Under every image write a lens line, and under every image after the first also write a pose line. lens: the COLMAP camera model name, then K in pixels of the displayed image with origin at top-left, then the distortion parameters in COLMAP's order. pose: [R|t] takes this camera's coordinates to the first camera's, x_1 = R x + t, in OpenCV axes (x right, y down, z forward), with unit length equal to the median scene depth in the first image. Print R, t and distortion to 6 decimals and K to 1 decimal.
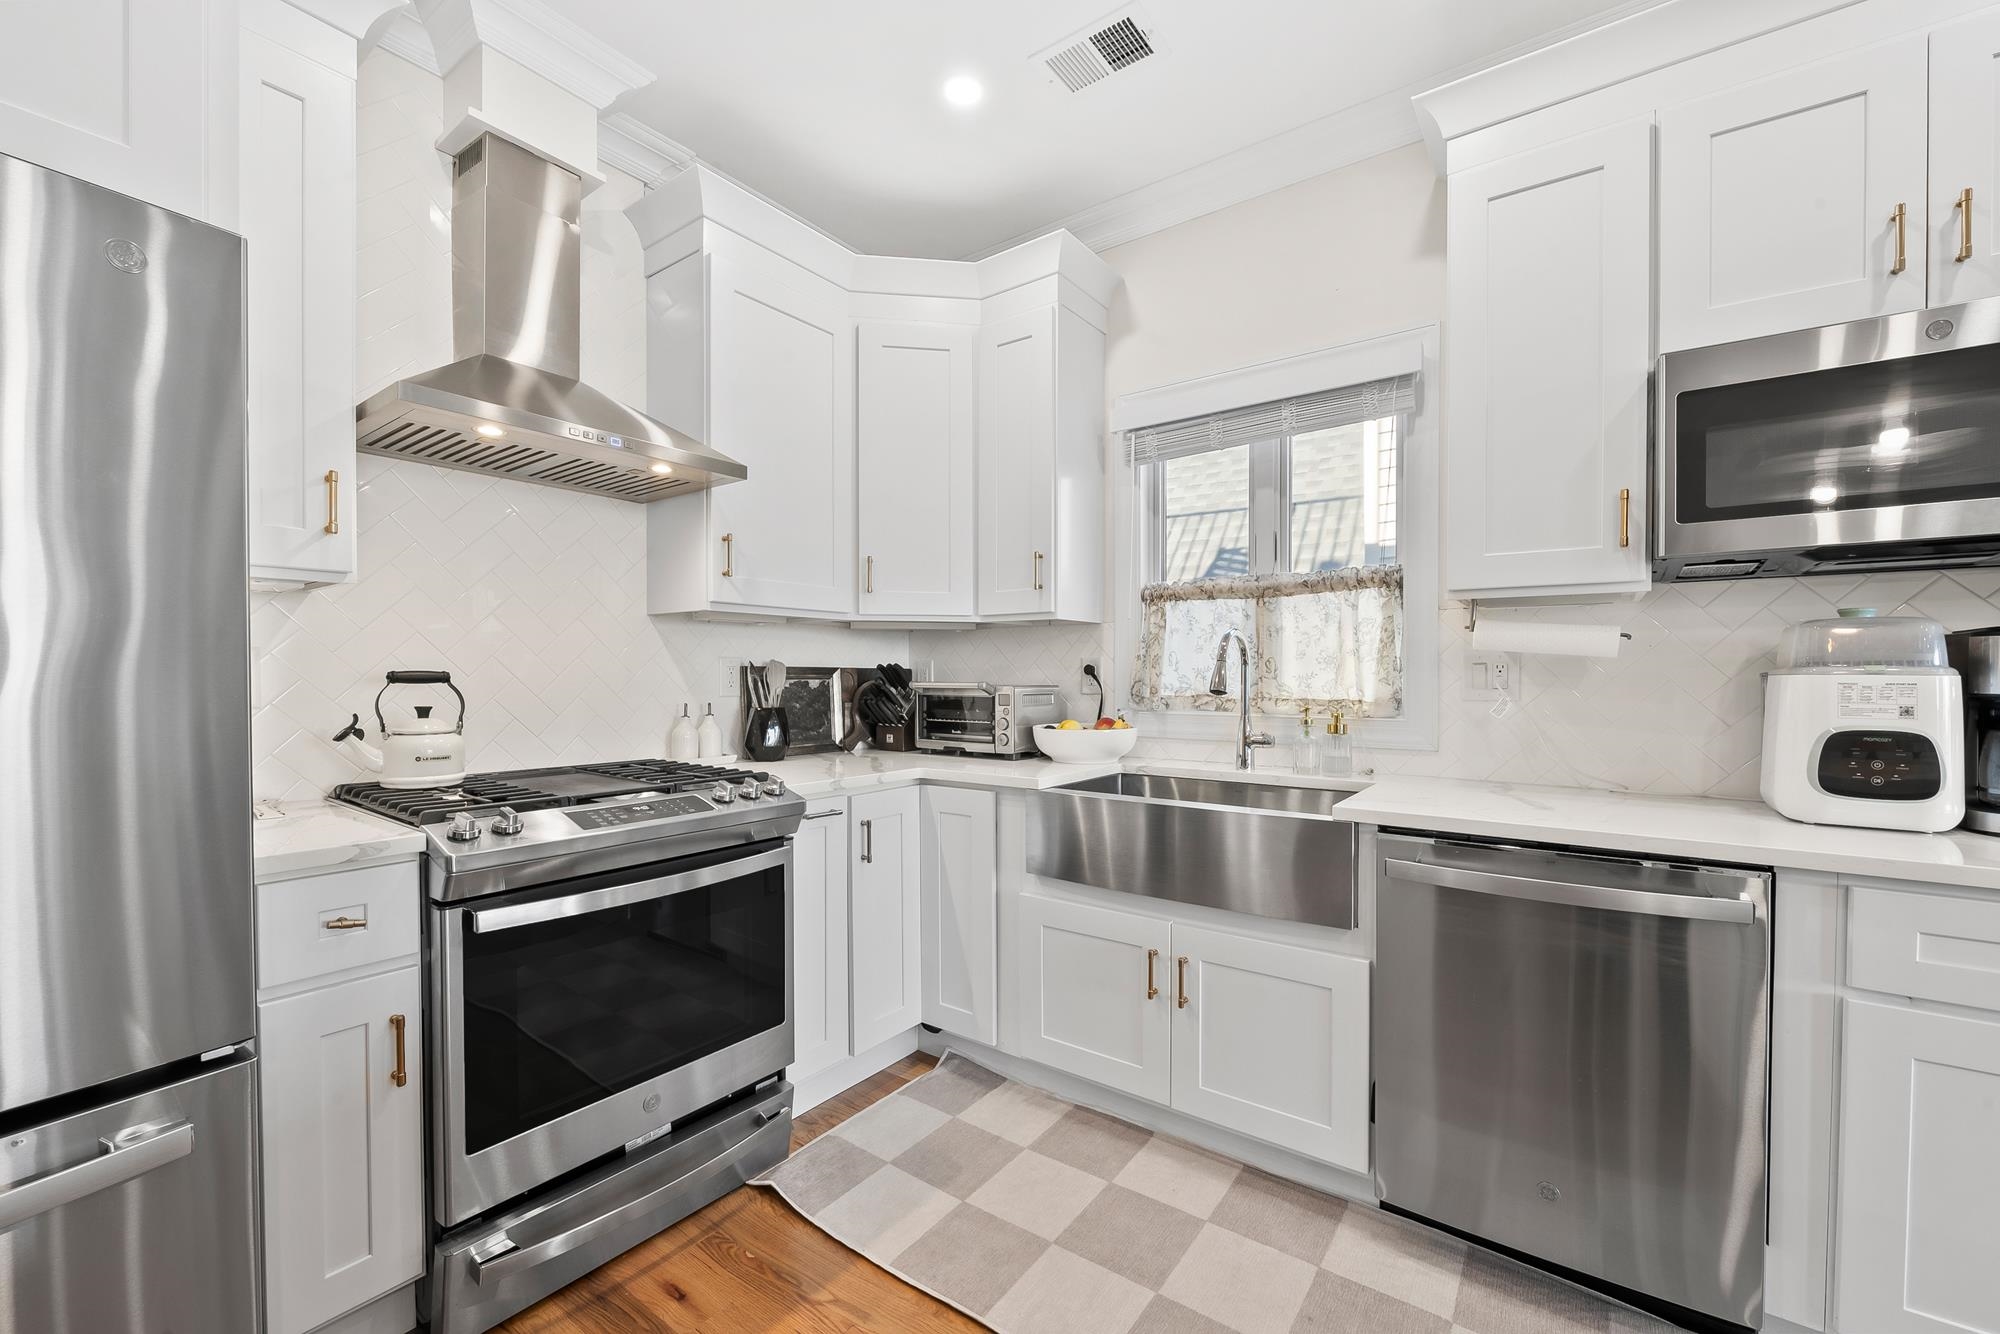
lens RADIAL K [[807.7, 0, 1005.4], [0, 807.7, 684.7], [0, 0, 1]] dist [-0.005601, -0.001566]
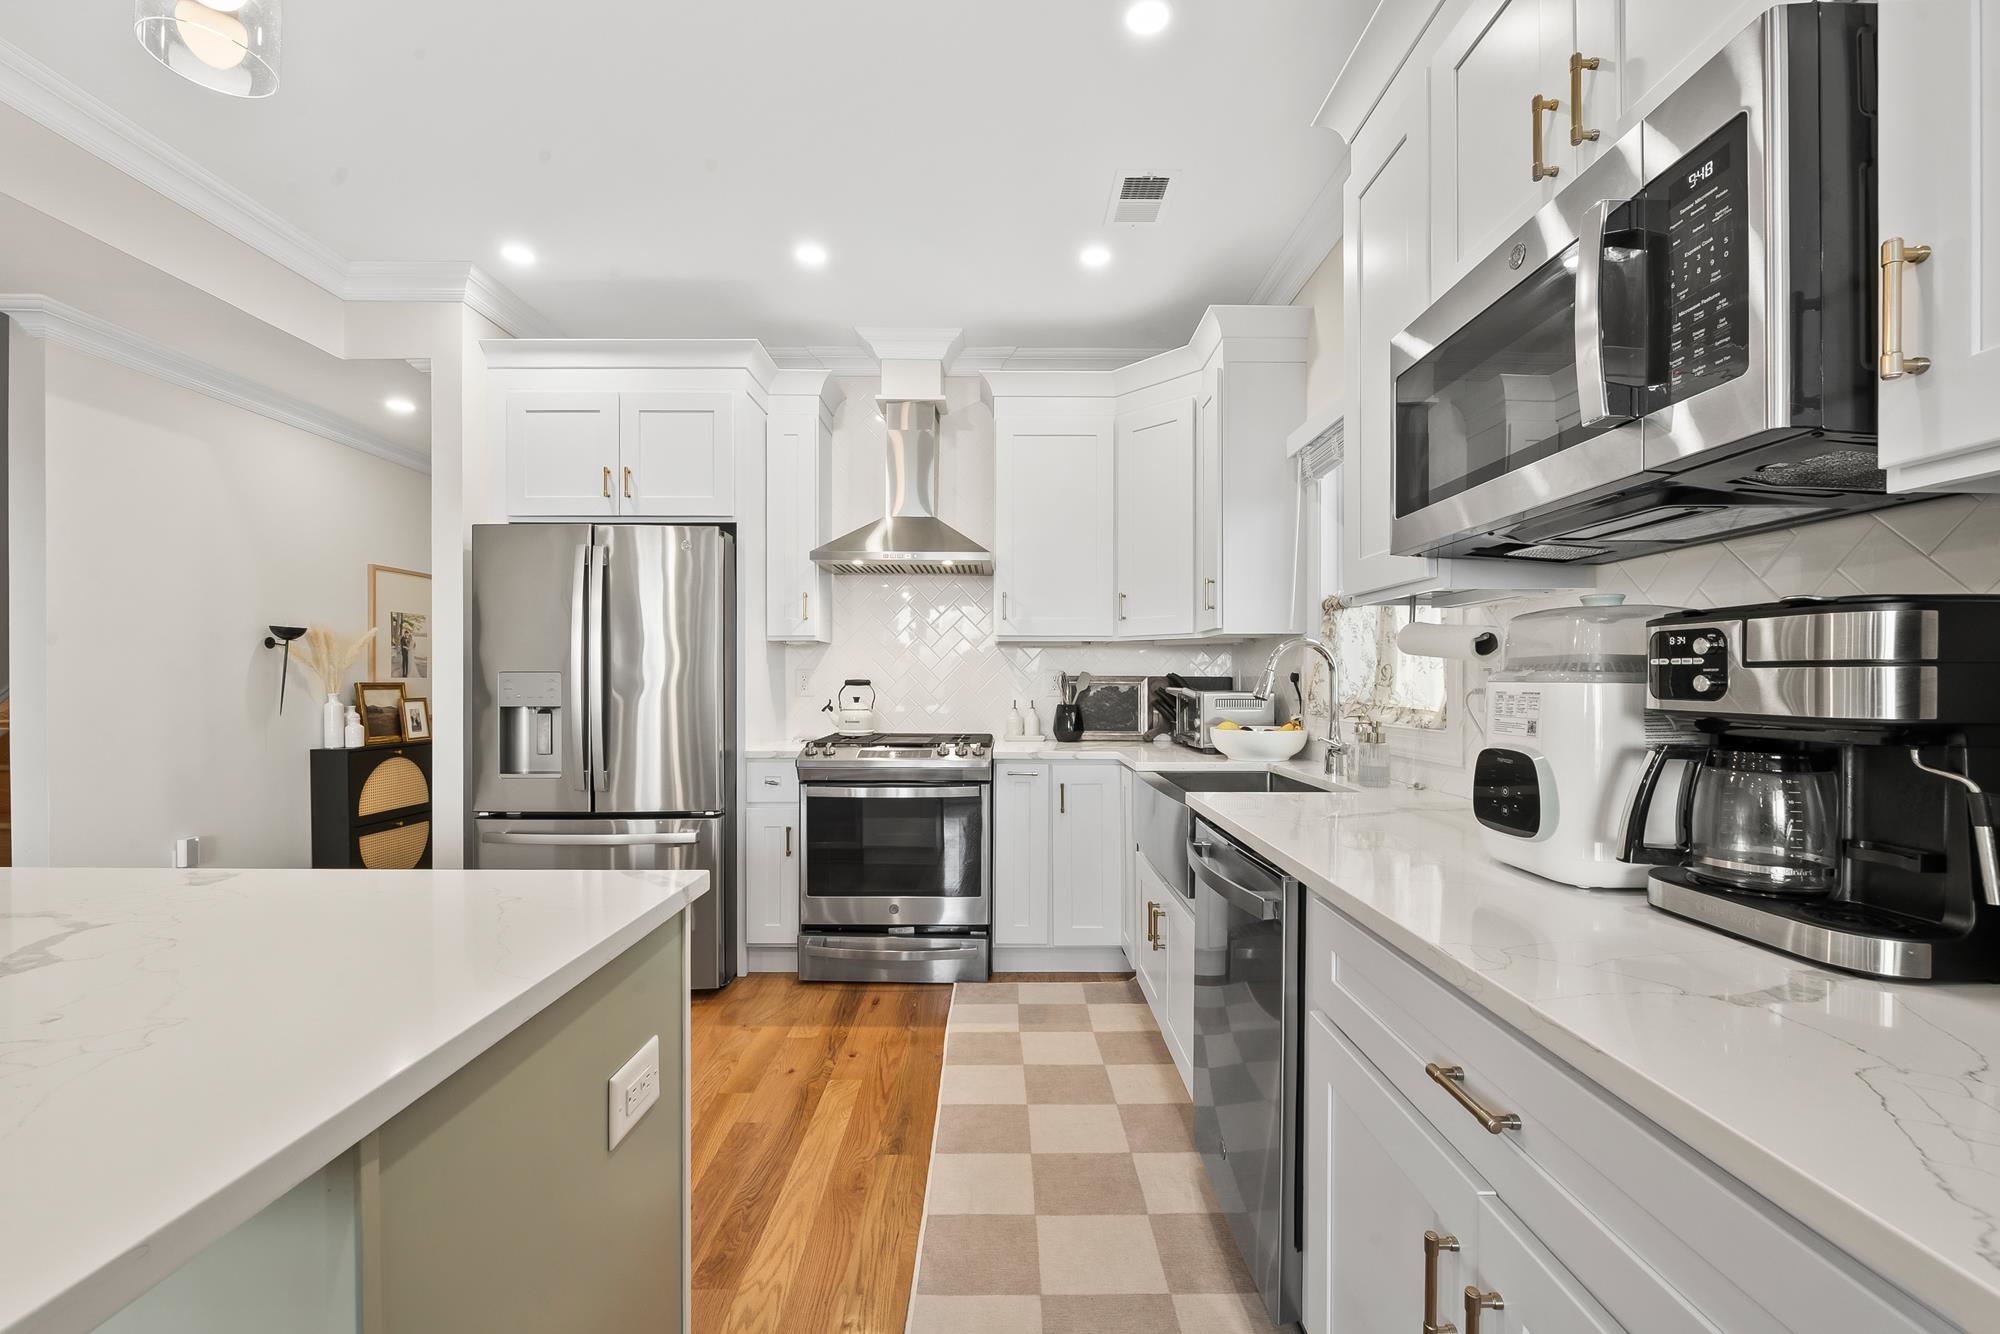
lens RADIAL K [[807.7, 0, 1006.7], [0, 807.7, 683.4], [0, 0, 1]] dist [-0.005601, -0.001566]
pose [[0.594794, 0.002267, -0.803875, 0.905055], [-0.010961, 0.999926, -0.005291, -0.000434], [0.803803, 0.011958, 0.594775, 0.060410]]
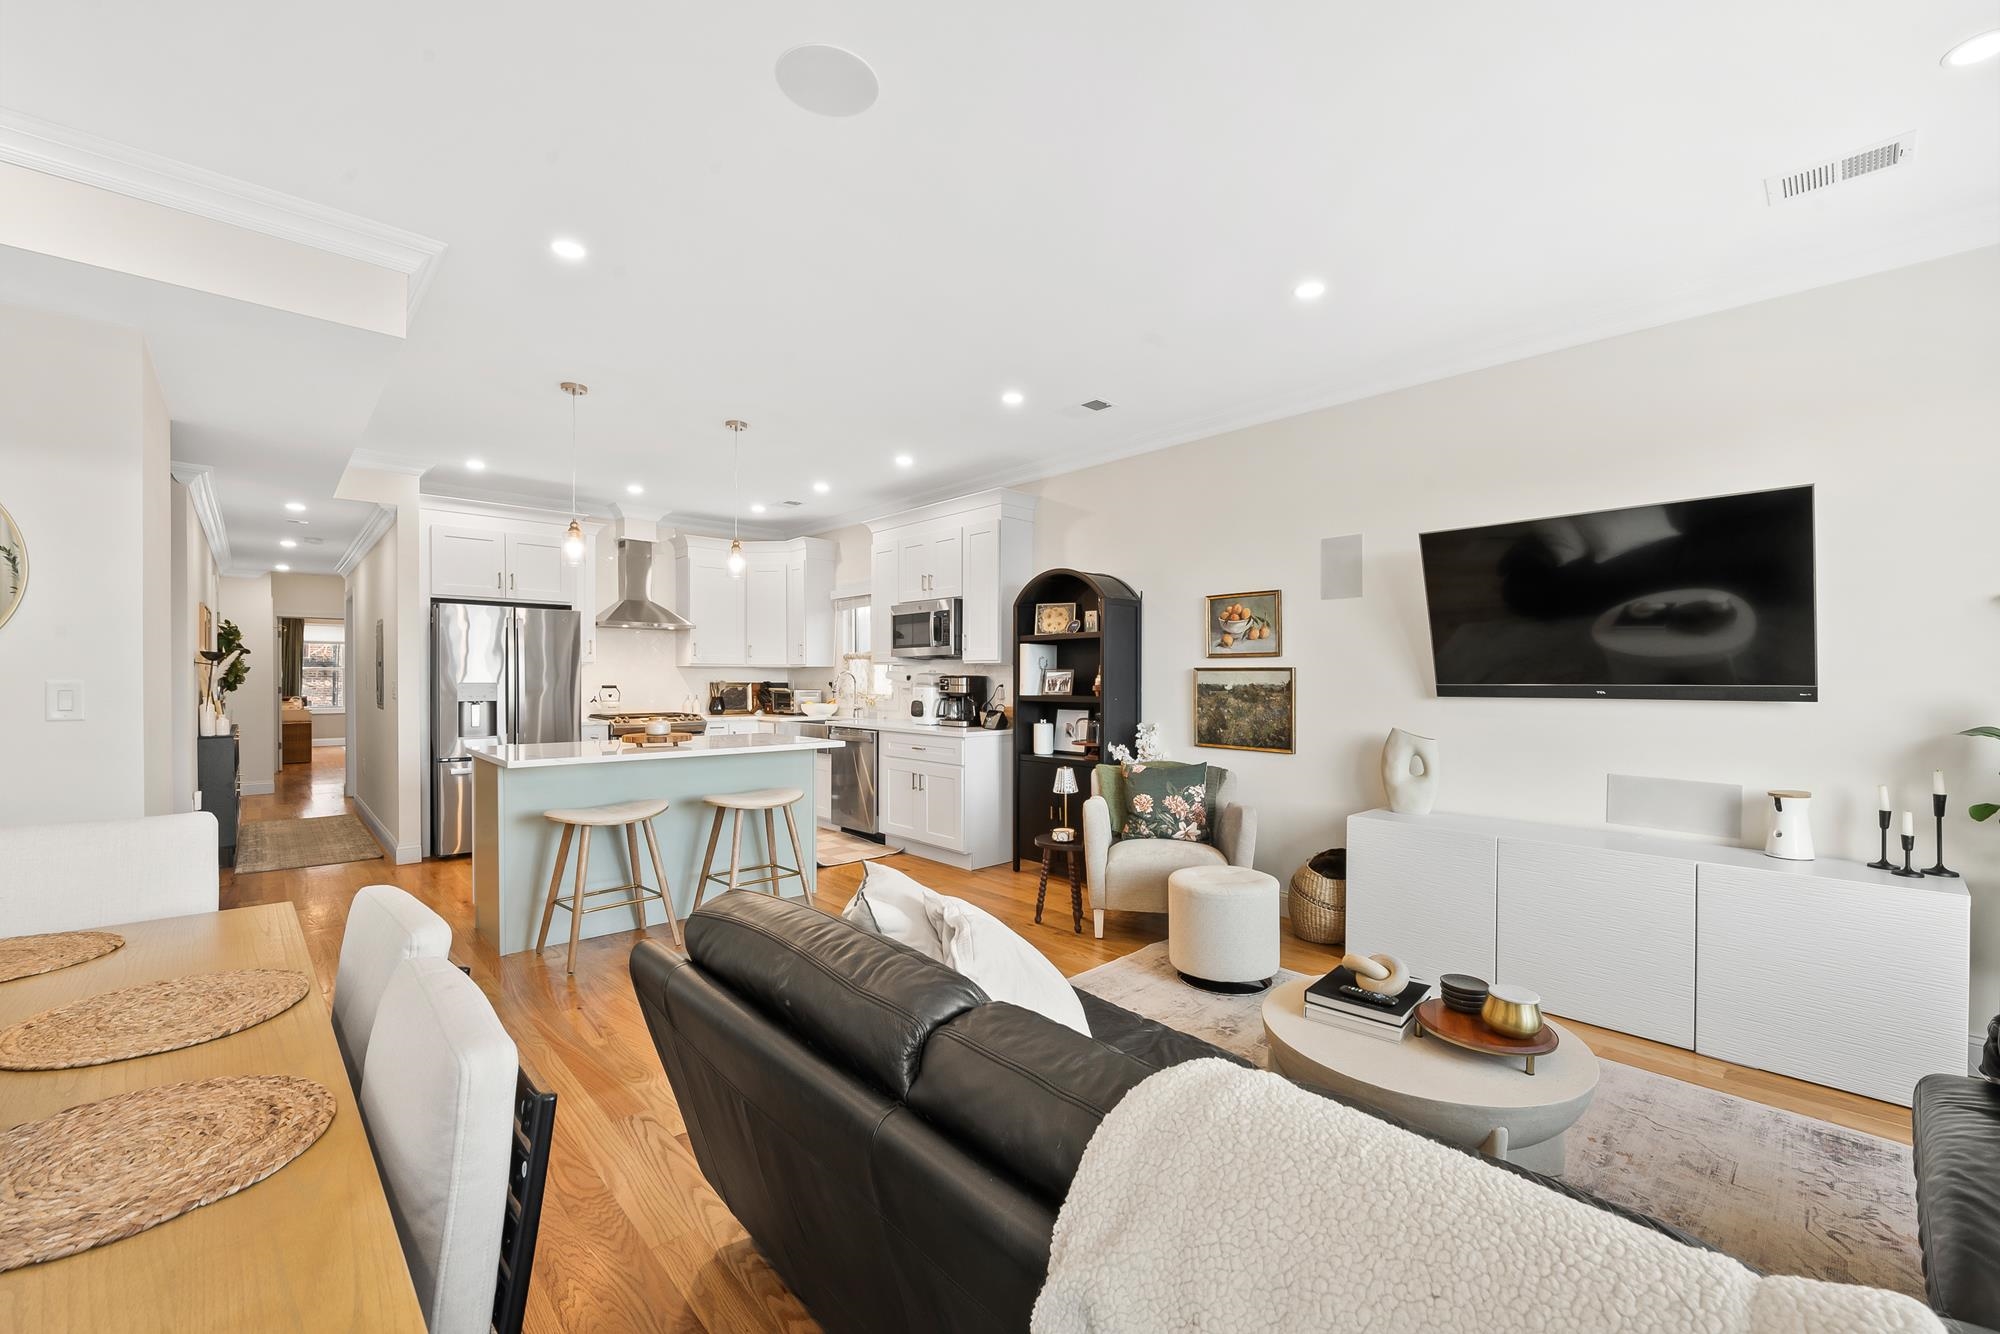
lens RADIAL K [[807.7, 0, 1006.7], [0, 807.7, 683.9], [0, 0, 1]] dist [-0.005601, -0.001566]
pose [[0.982618, 0.001302, -0.185633, 1.455336], [-0.002608, 0.999974, -0.006792, -0.001374], [0.185619, 0.007158, 0.982596, -1.909647]]
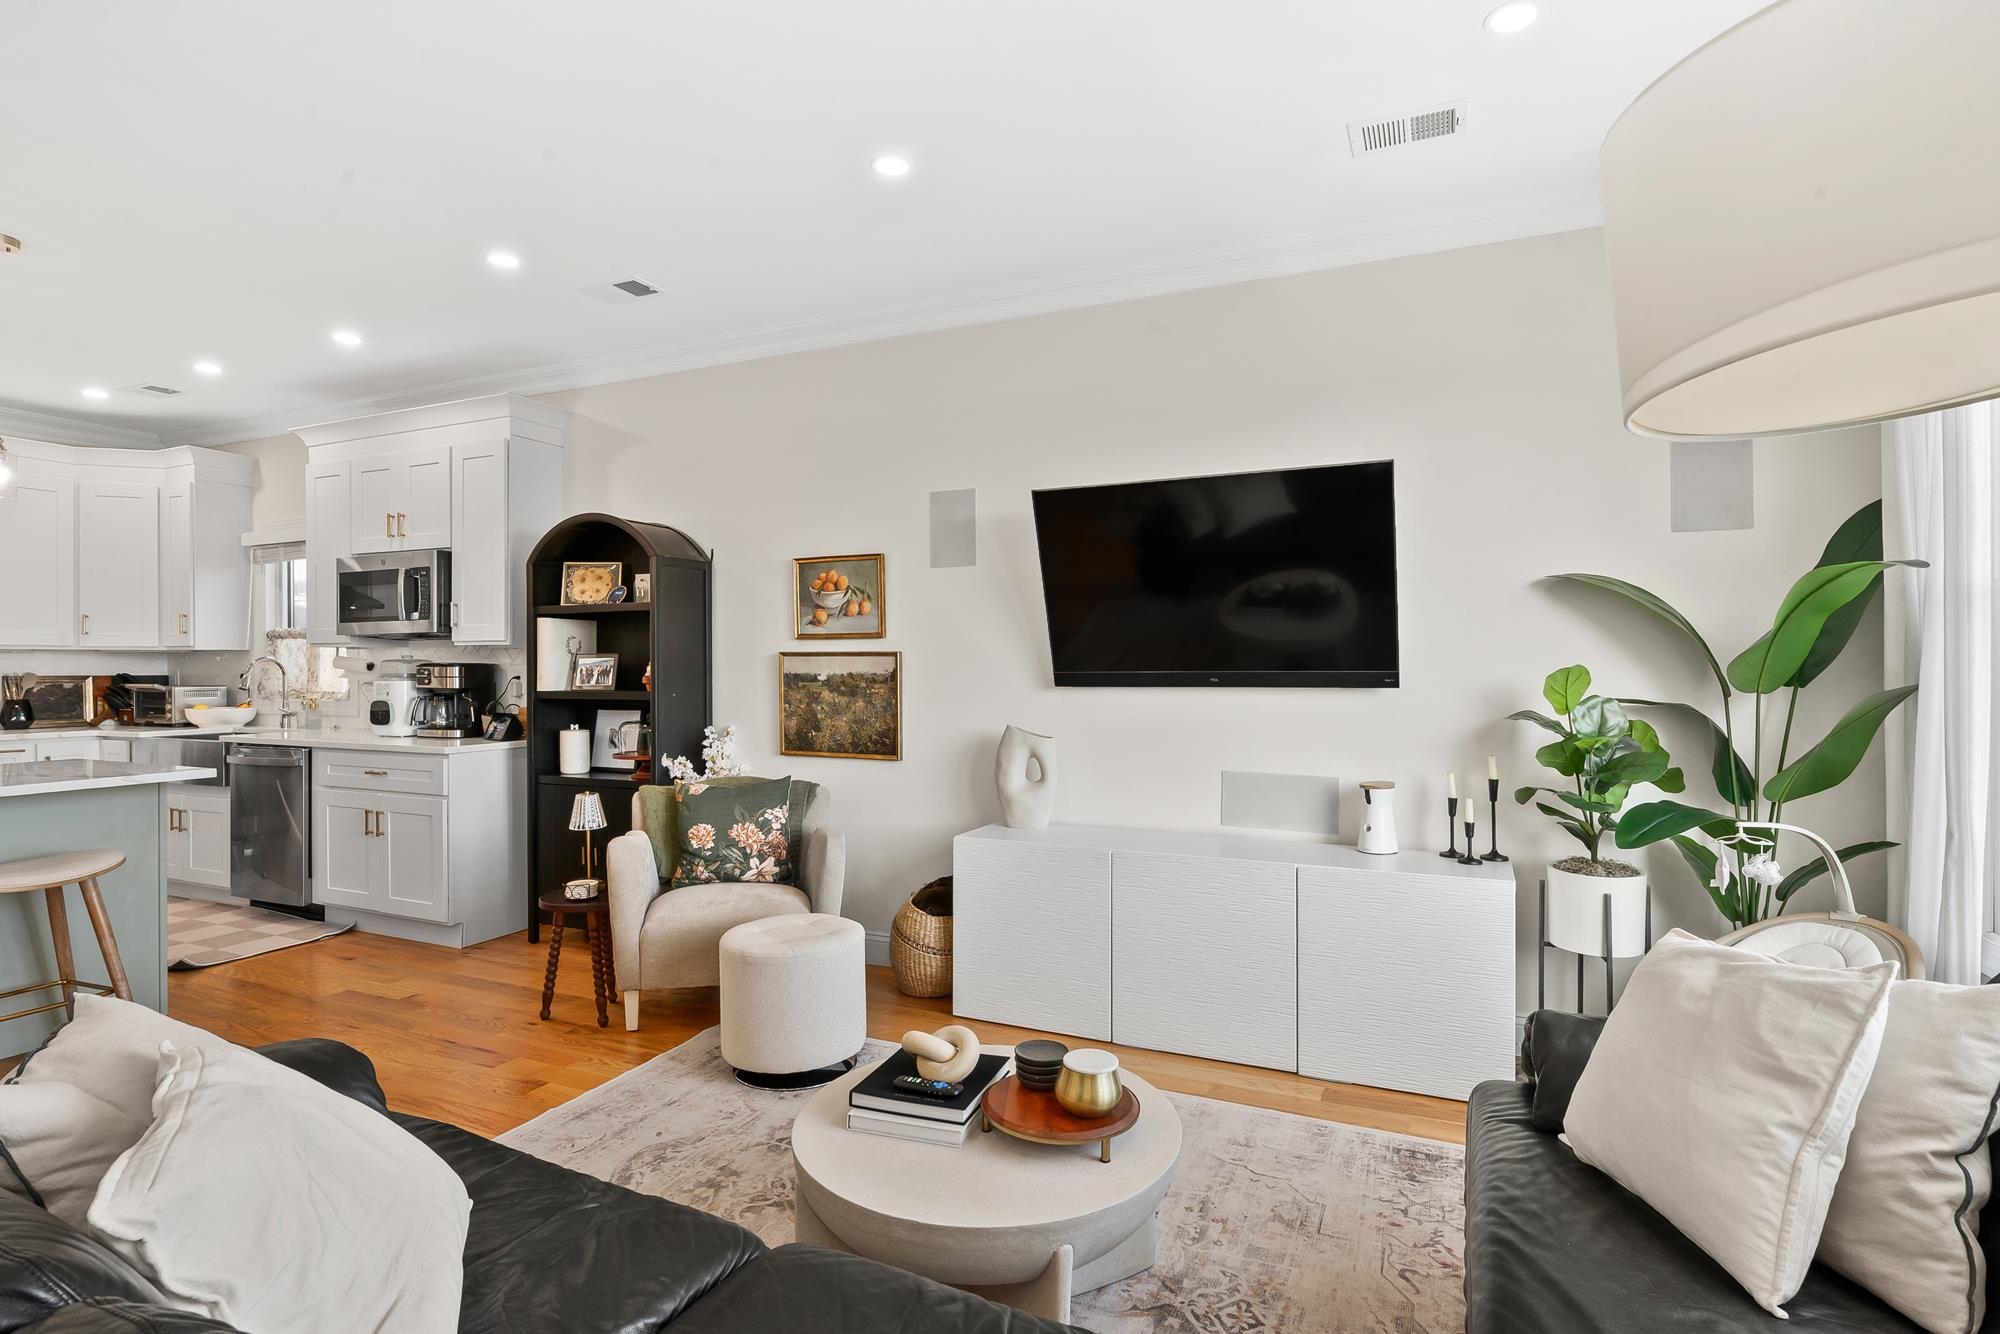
lens RADIAL K [[986.9, 0, 1019.7], [0, 986.9, 667.6], [0, 0, 1]] dist [-0.007046, -0.001555]
pose [[0.977234, -0.005186, 0.212102, 1.591458], [0.007458, 0.999923, -0.009913, -0.004891], [-0.212034, 0.011269, 0.977197, -1.775239]]
